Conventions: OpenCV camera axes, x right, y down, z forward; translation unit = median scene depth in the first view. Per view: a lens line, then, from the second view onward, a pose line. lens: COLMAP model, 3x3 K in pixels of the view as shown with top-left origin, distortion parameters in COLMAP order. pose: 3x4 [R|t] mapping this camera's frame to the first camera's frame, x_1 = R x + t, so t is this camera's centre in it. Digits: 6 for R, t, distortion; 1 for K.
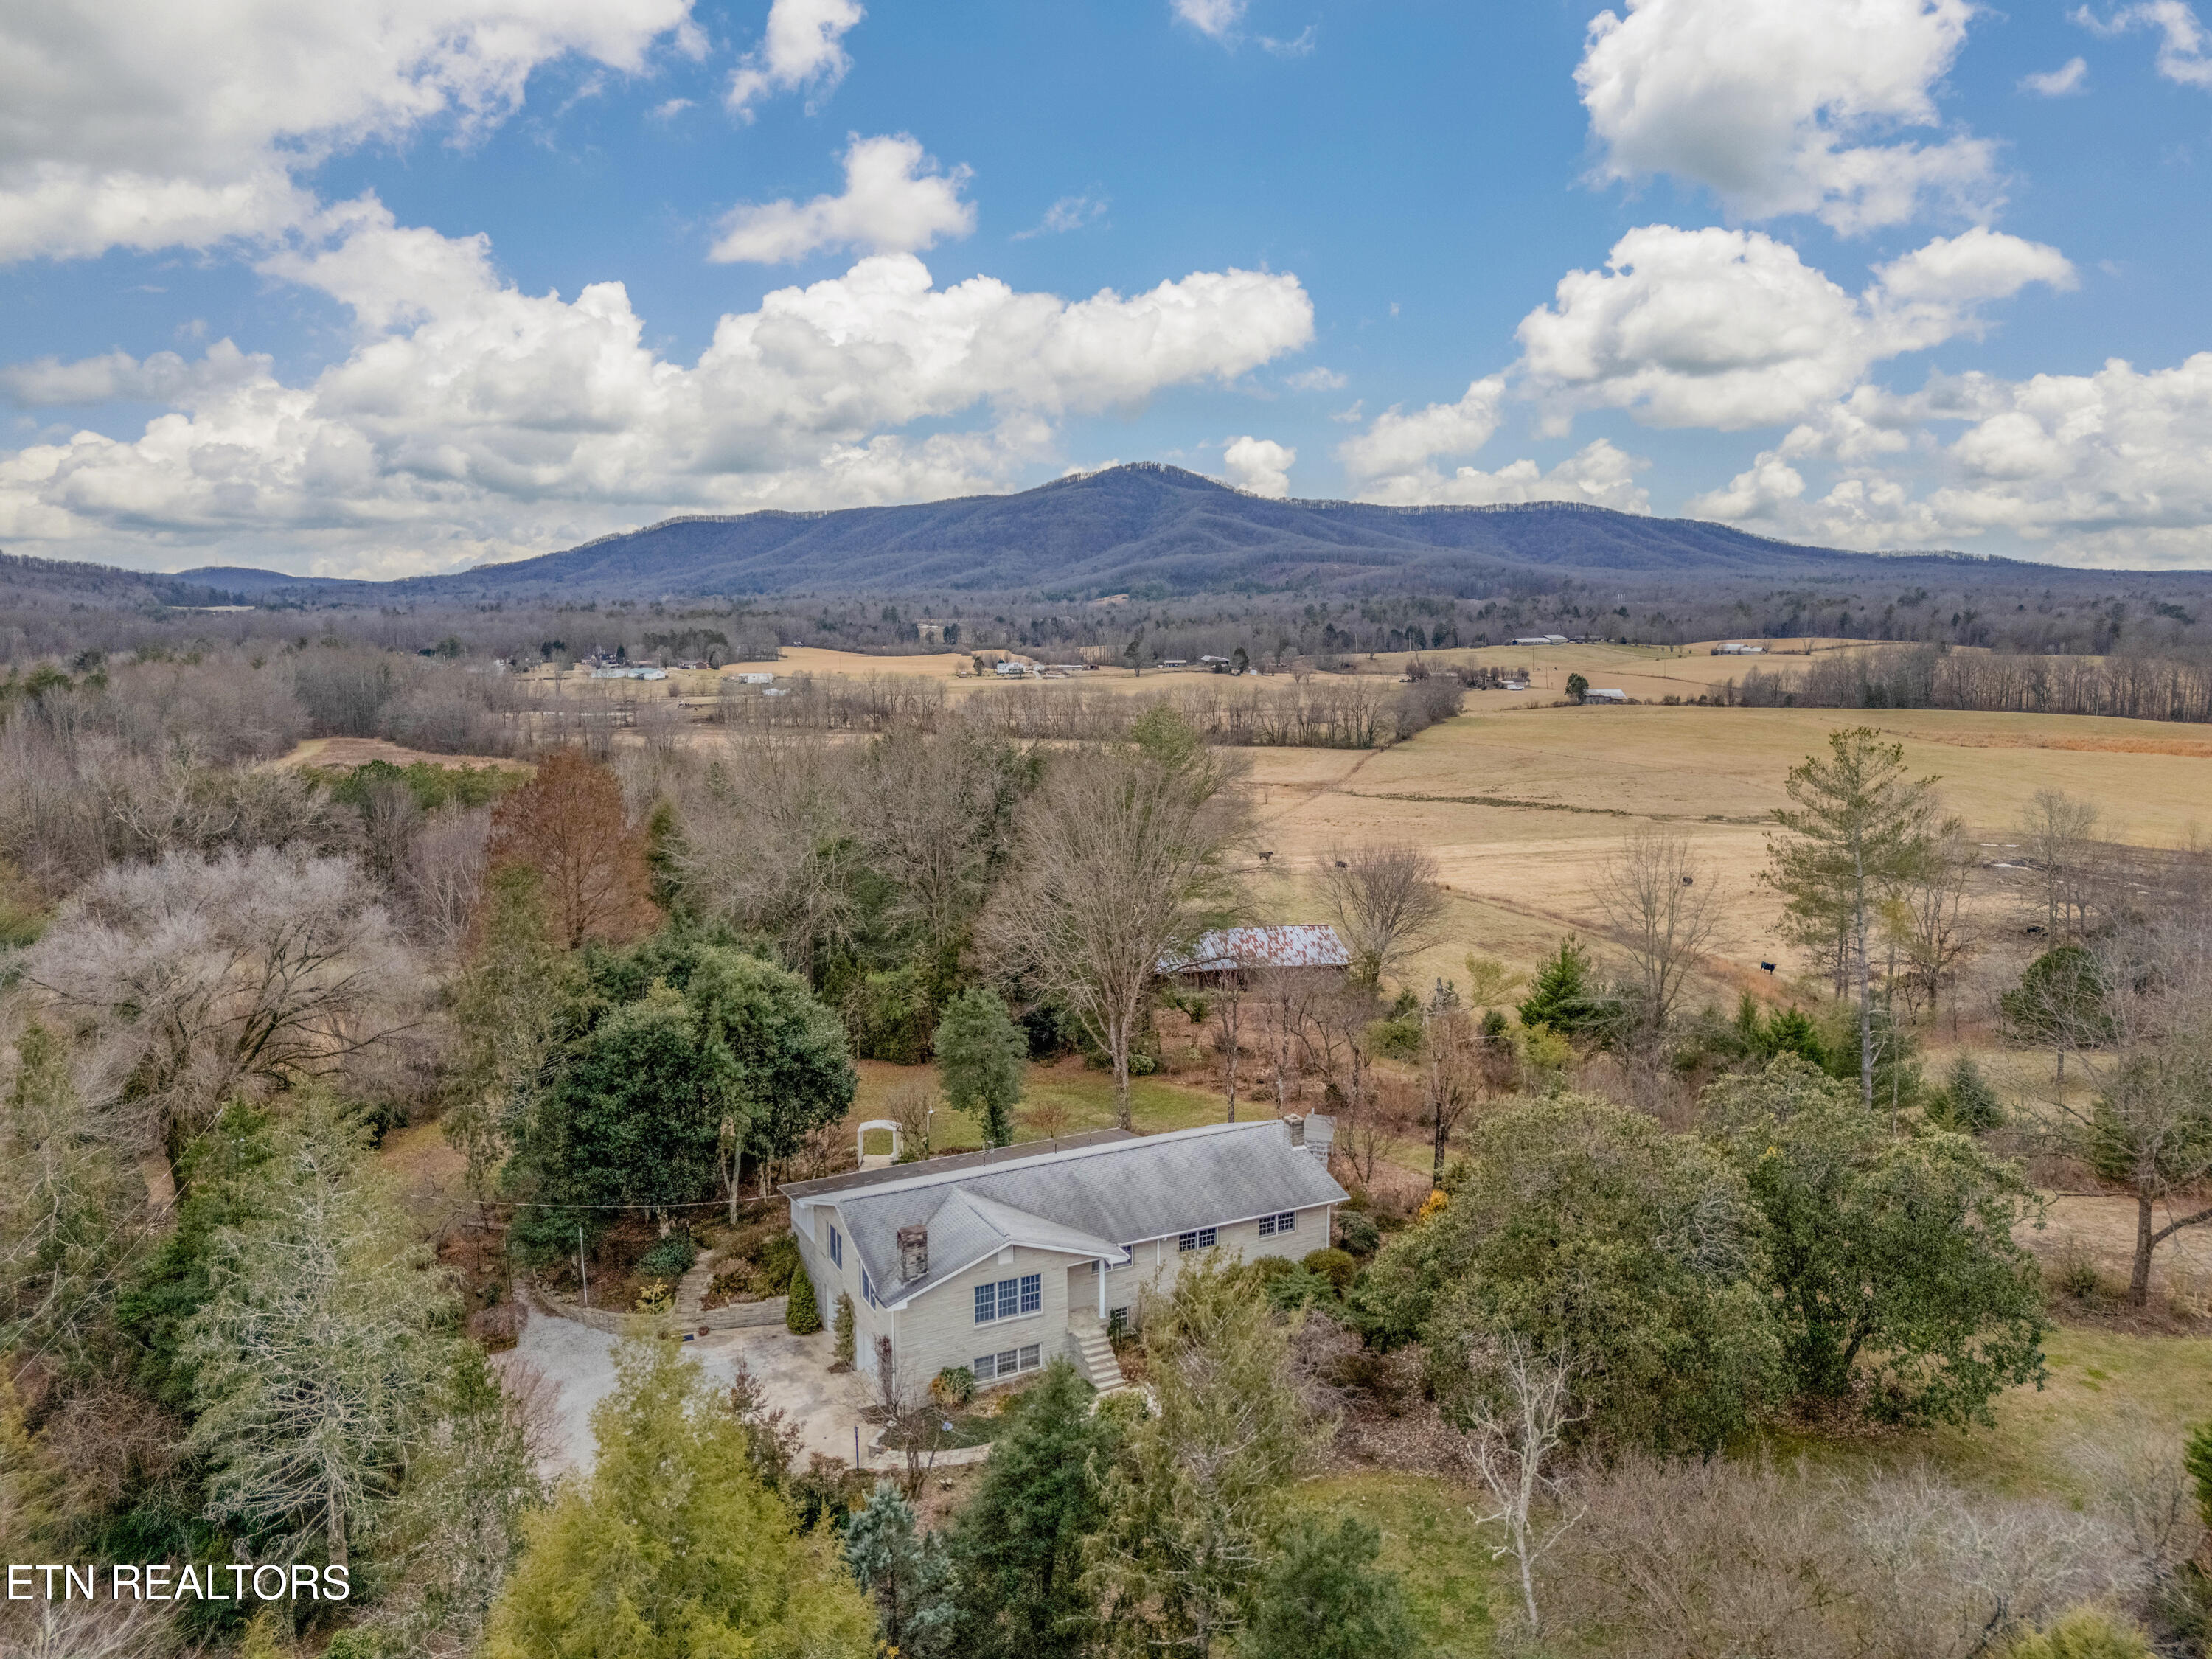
lens RADIAL K [[1548.9, 0, 1109.8], [0, 1548.9, 837.3], [0, 0, 1]] dist [0.005306, -0.007464]
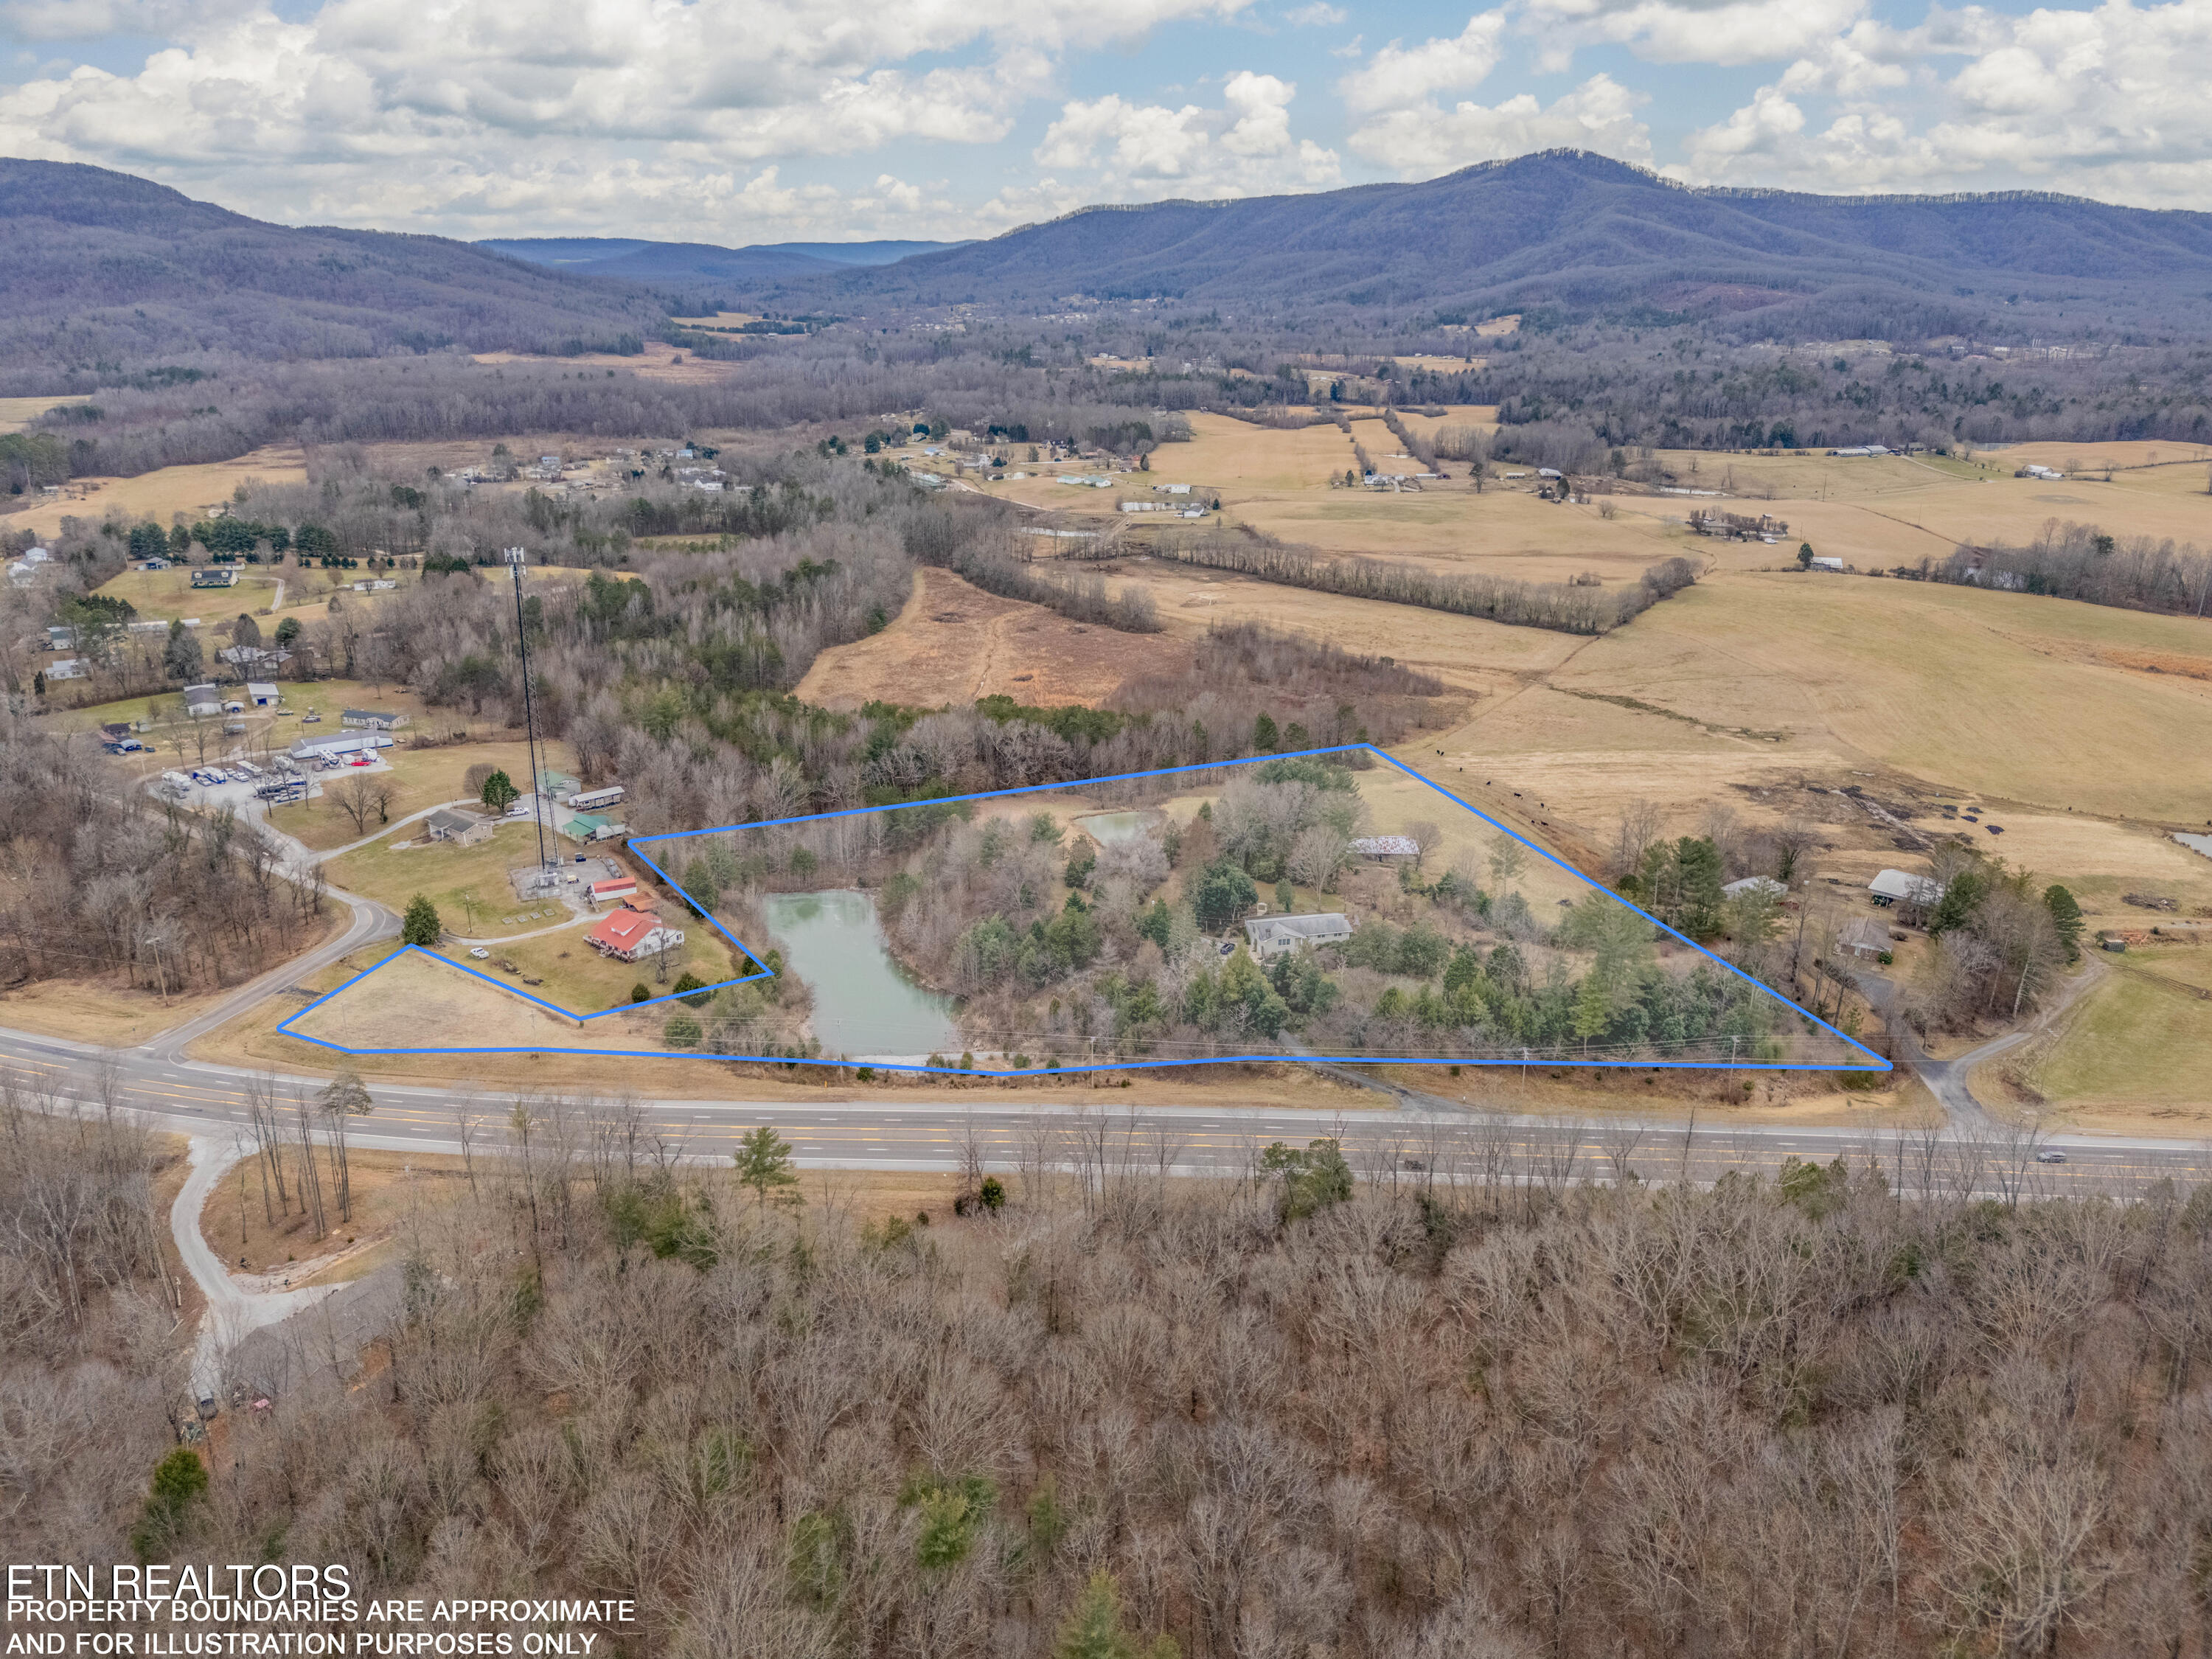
lens RADIAL K [[1548.9, 0, 1106.7], [0, 1548.9, 827.1], [0, 0, 1]] dist [0.005306, -0.007464]
pose [[0.968985, 0.086610, -0.231443, 0.041150], [-0.038388, 0.977956, 0.205251, -0.088982], [0.244118, -0.190000, 0.950950, -0.317429]]
